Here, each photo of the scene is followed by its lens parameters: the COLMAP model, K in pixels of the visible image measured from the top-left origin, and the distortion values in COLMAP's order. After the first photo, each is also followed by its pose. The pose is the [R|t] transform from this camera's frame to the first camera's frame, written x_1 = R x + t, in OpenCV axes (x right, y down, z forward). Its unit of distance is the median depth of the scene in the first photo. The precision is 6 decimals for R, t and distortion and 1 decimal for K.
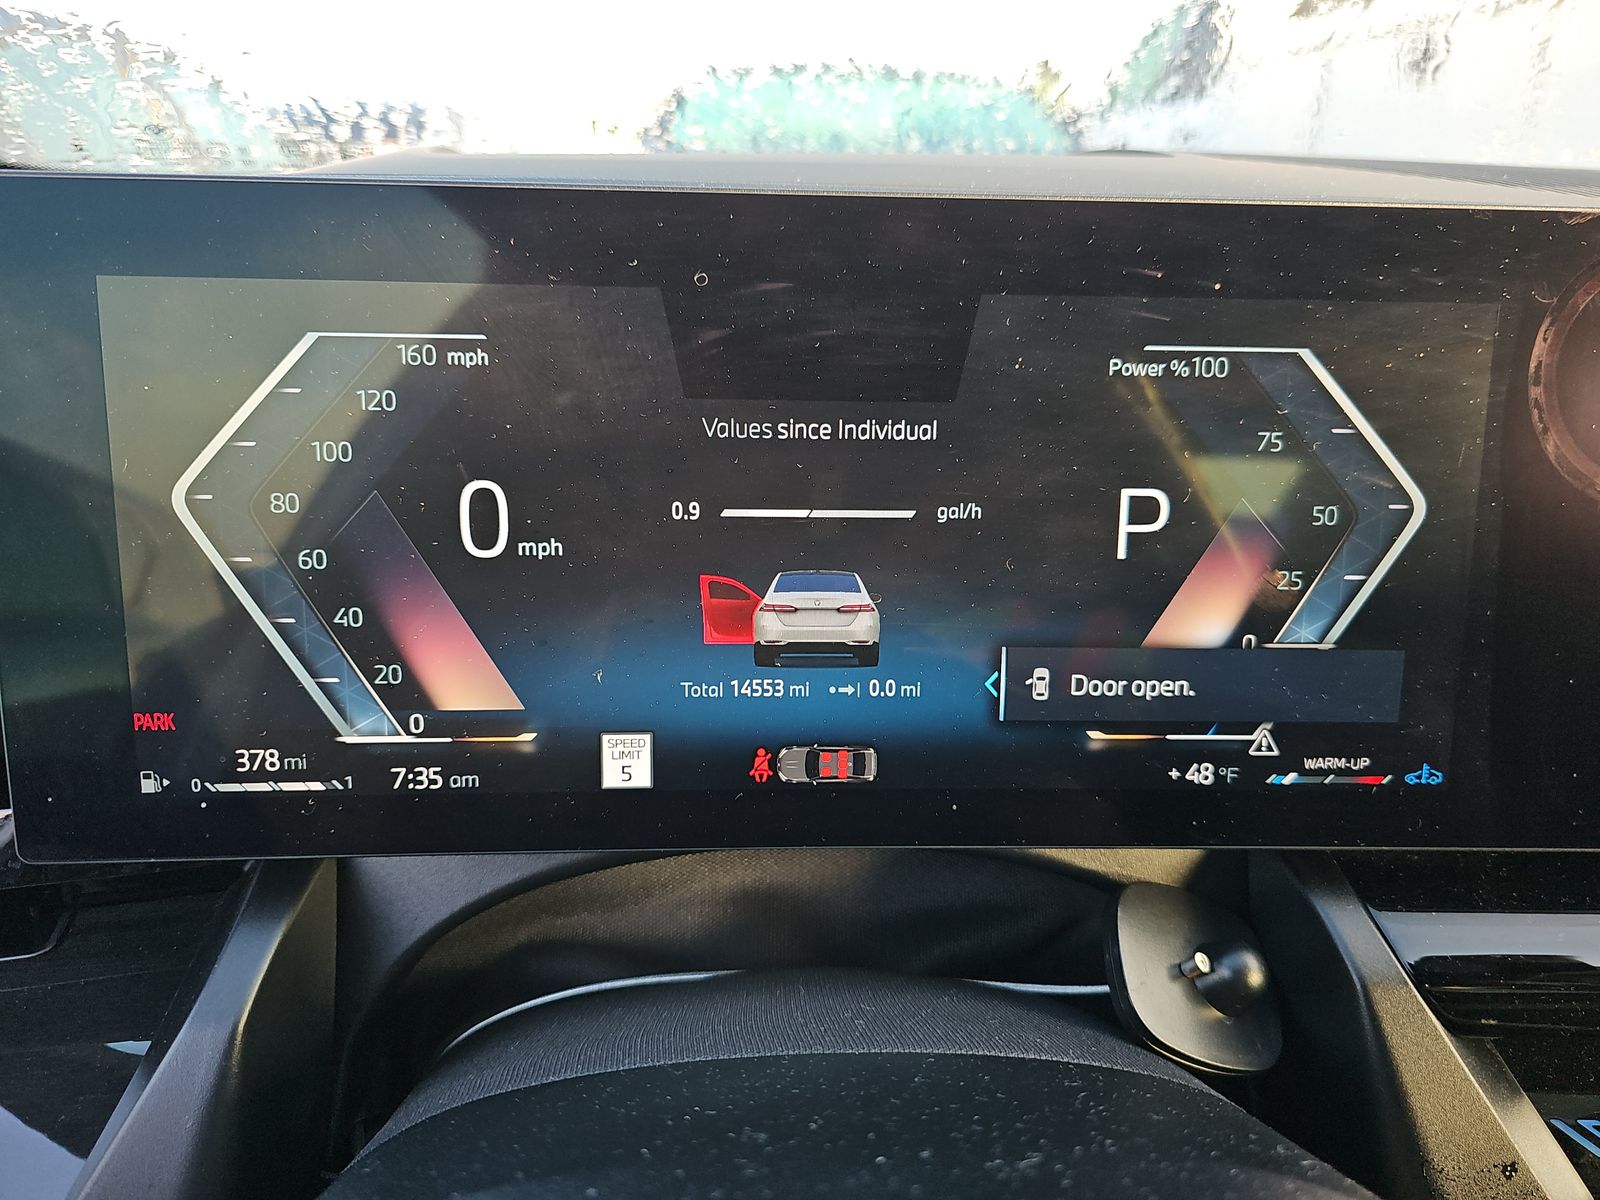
lens RADIAL K [[1102.8, 0, 799.6], [0, 1102.8, 601.6], [0, 0, 1]] dist [0.038339, -0.041091]
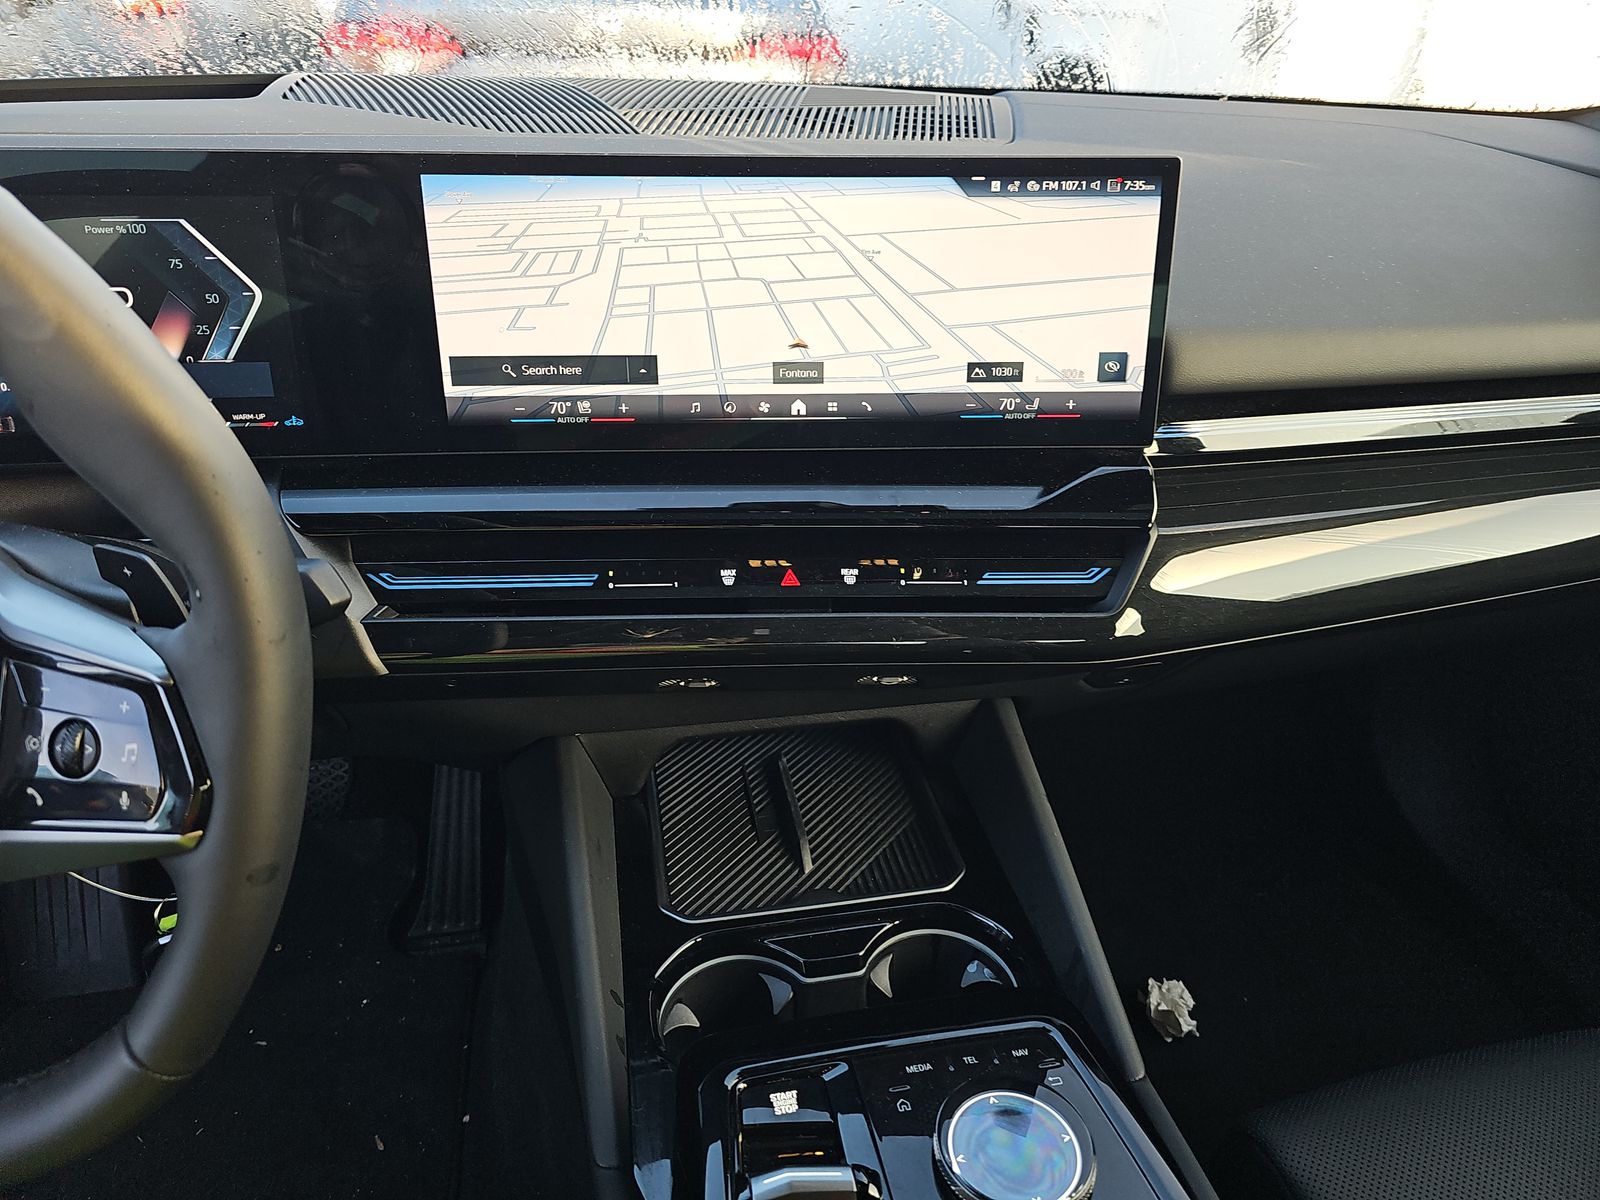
lens RADIAL K [[1102.8, 0, 790.8], [0, 1102.8, 598.2], [0, 0, 1]] dist [0.038339, -0.041091]
pose [[0.994370, -0.045184, 0.095849, 1.336104], [0.025897, 0.980726, 0.193665, 0.102462], [-0.102752, -0.190092, 0.976374, -1.315733]]
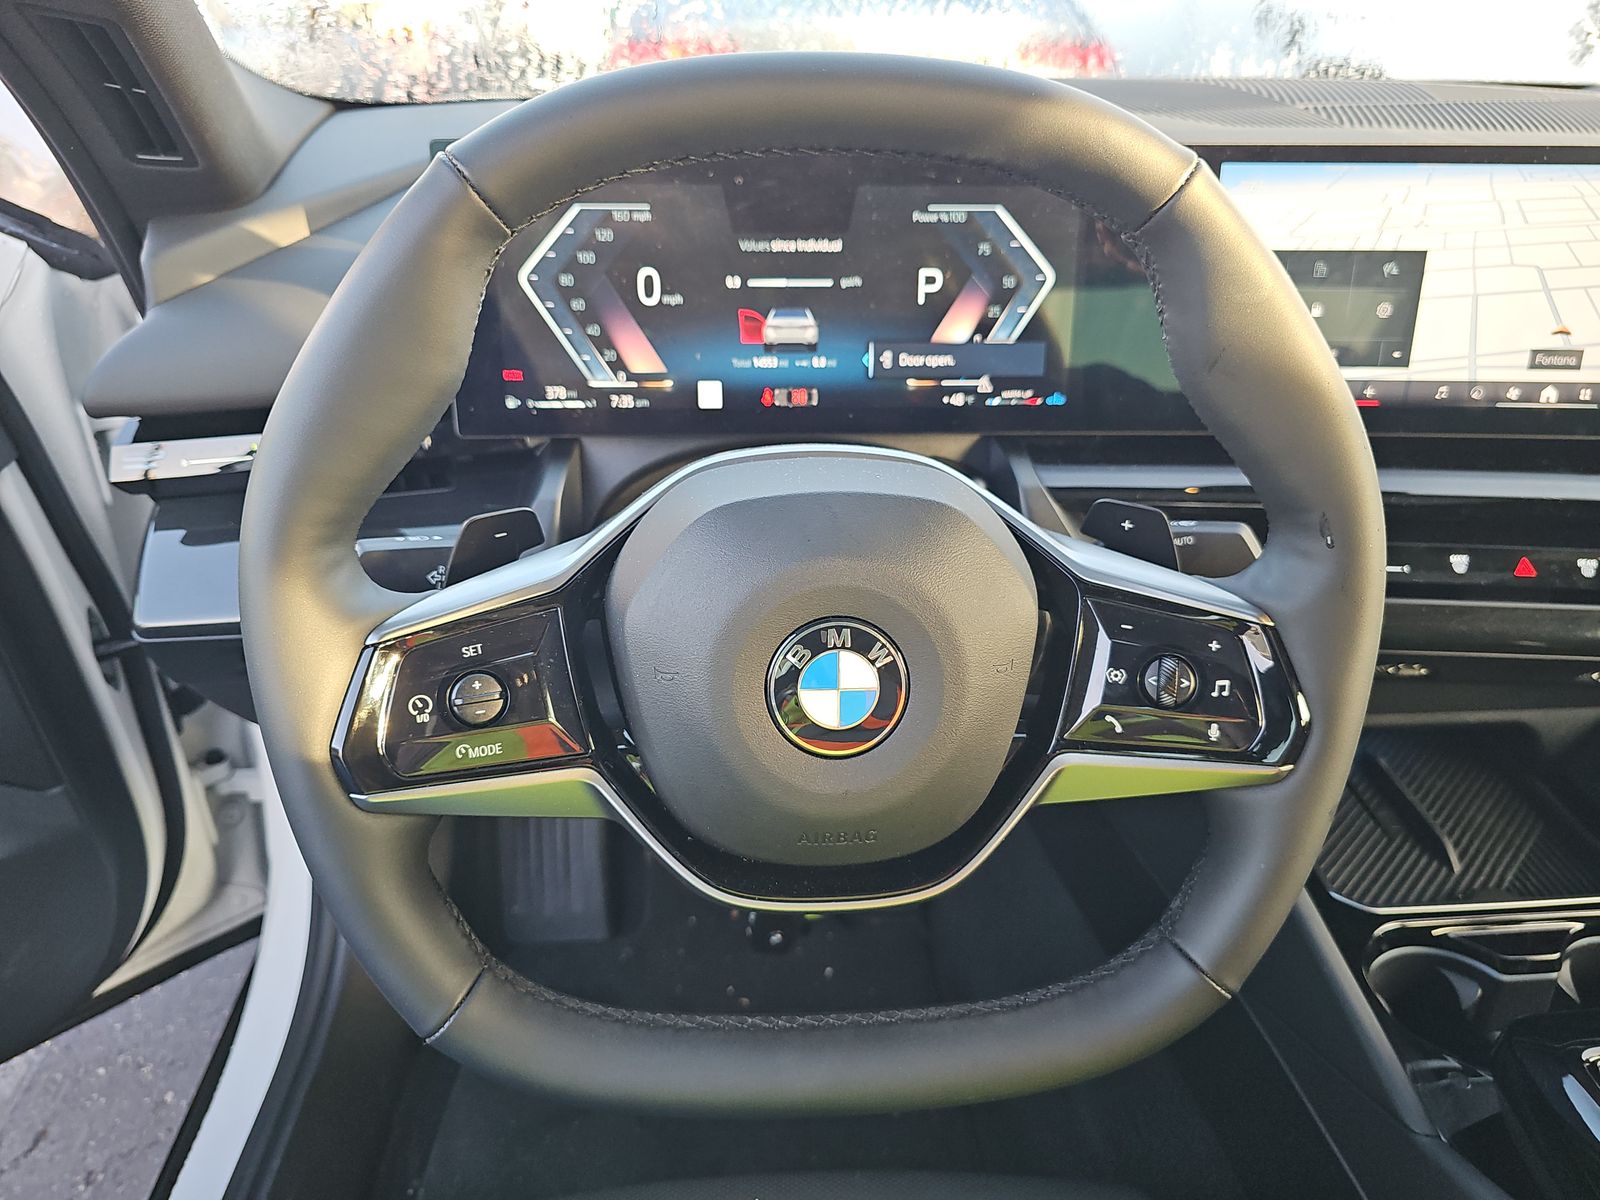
lens RADIAL K [[1102.8, 0, 791.0], [0, 1102.8, 602.3], [0, 0, 1]] dist [0.038339, -0.041091]
pose [[0.999258, 0.002125, -0.038452, 0.107720], [0.005207, 0.981852, 0.189575, 0.135700], [0.038157, -0.189635, 0.981113, -1.390582]]
